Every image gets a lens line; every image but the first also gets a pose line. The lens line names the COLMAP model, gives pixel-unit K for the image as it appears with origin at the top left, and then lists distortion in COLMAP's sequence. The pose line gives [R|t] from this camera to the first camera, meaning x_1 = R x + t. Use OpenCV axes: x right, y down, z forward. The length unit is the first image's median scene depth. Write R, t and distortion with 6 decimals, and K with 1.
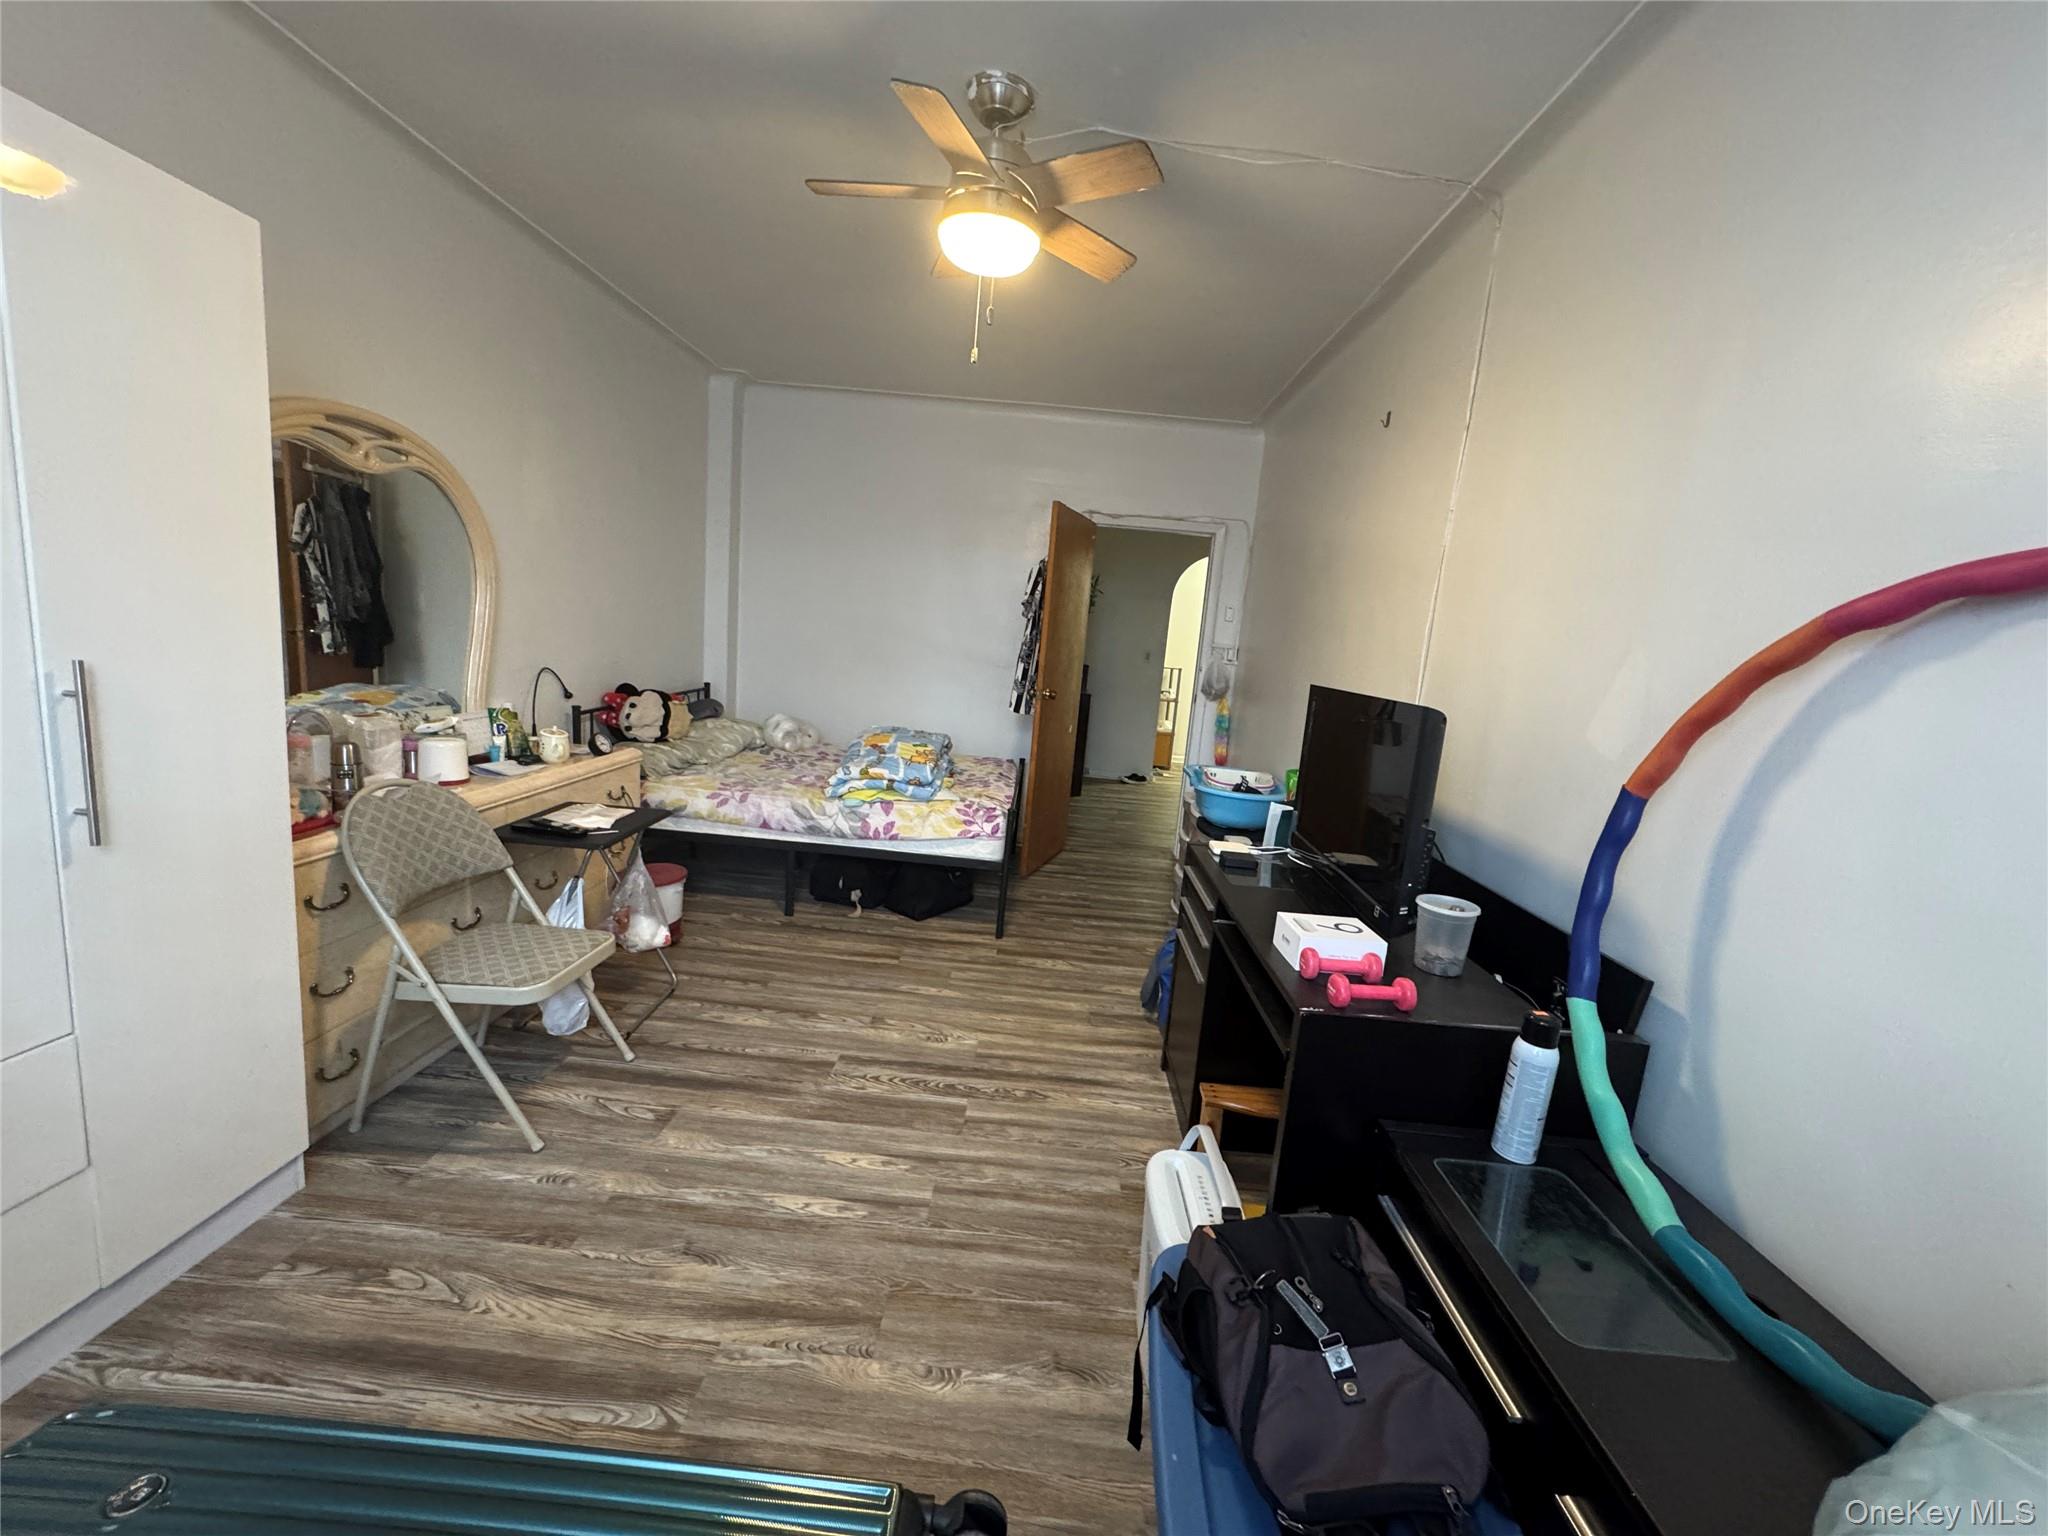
lens RADIAL K [[813.3, 0, 1024.1], [0, 813.3, 769.9], [0, 0, 1]] dist [-0.000253, -0.000018]
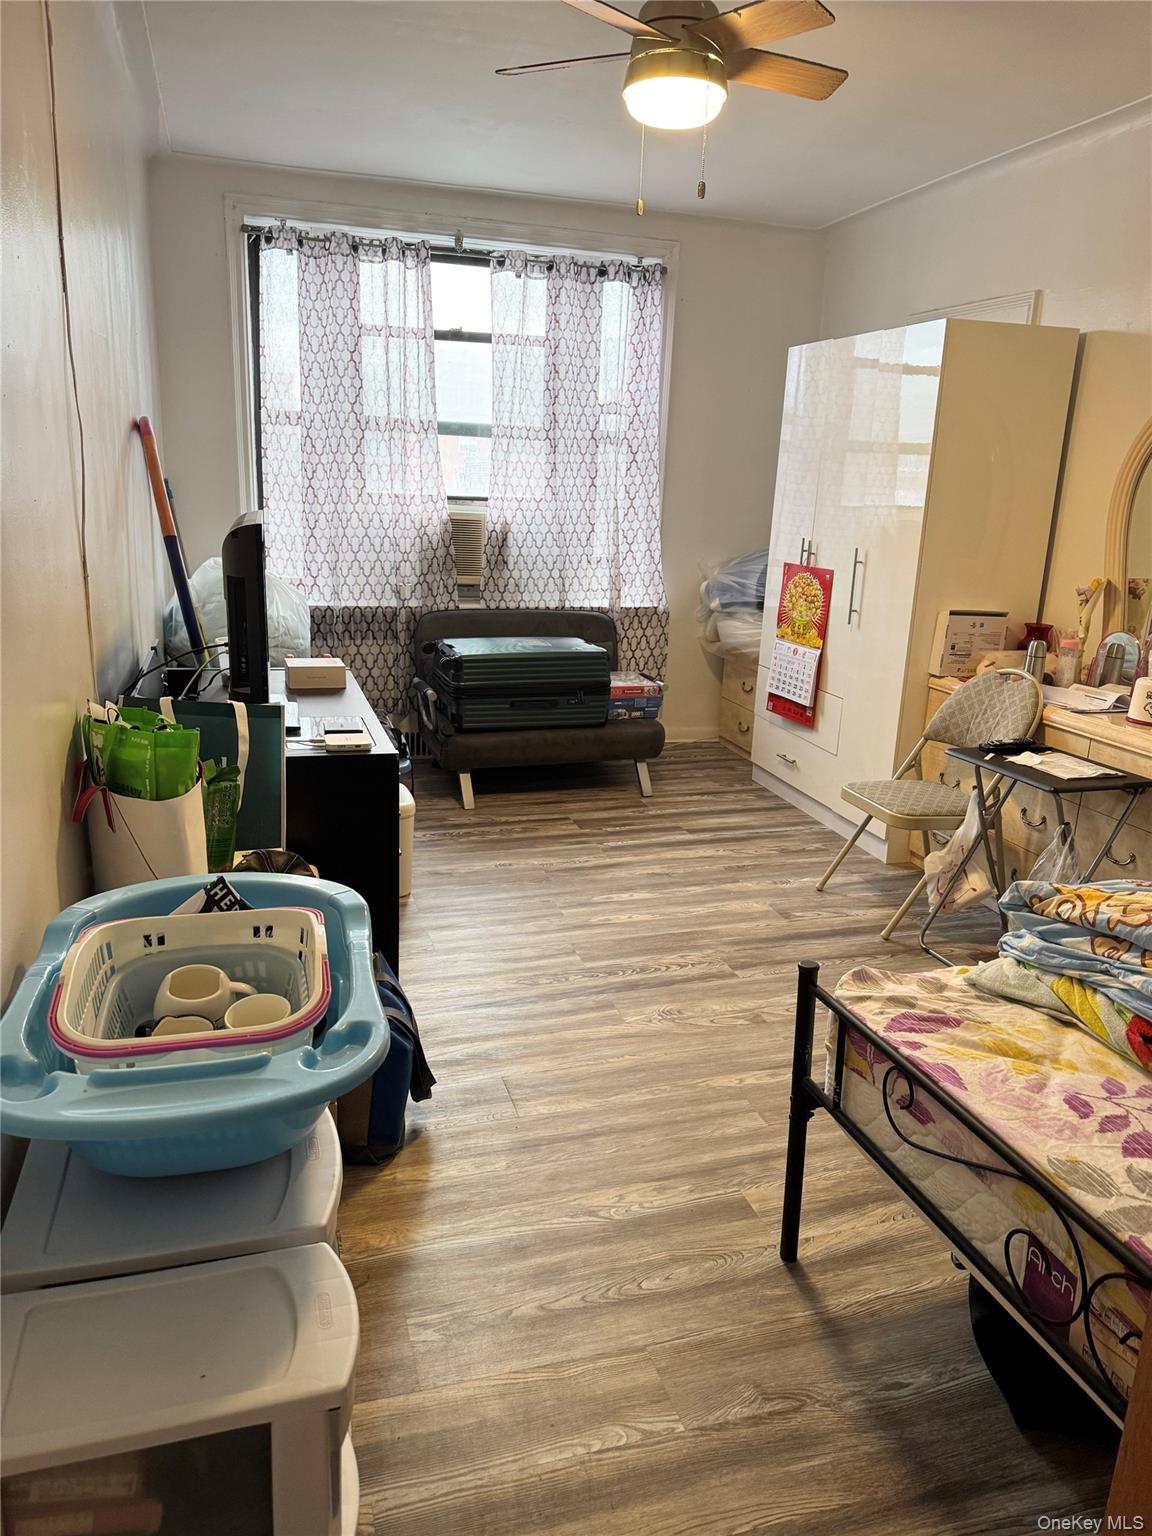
lens RADIAL K [[1083.0, 0, 574.7], [0, 1083.0, 767.7], [0, 0, 1]] dist [0.001426, 0.000078]
pose [[-0.941277, -0.030080, -0.336294, 0.480585], [-0.160700, 0.915884, 0.367874, -0.382455], [0.296941, 0.400314, -0.866934, 2.409949]]
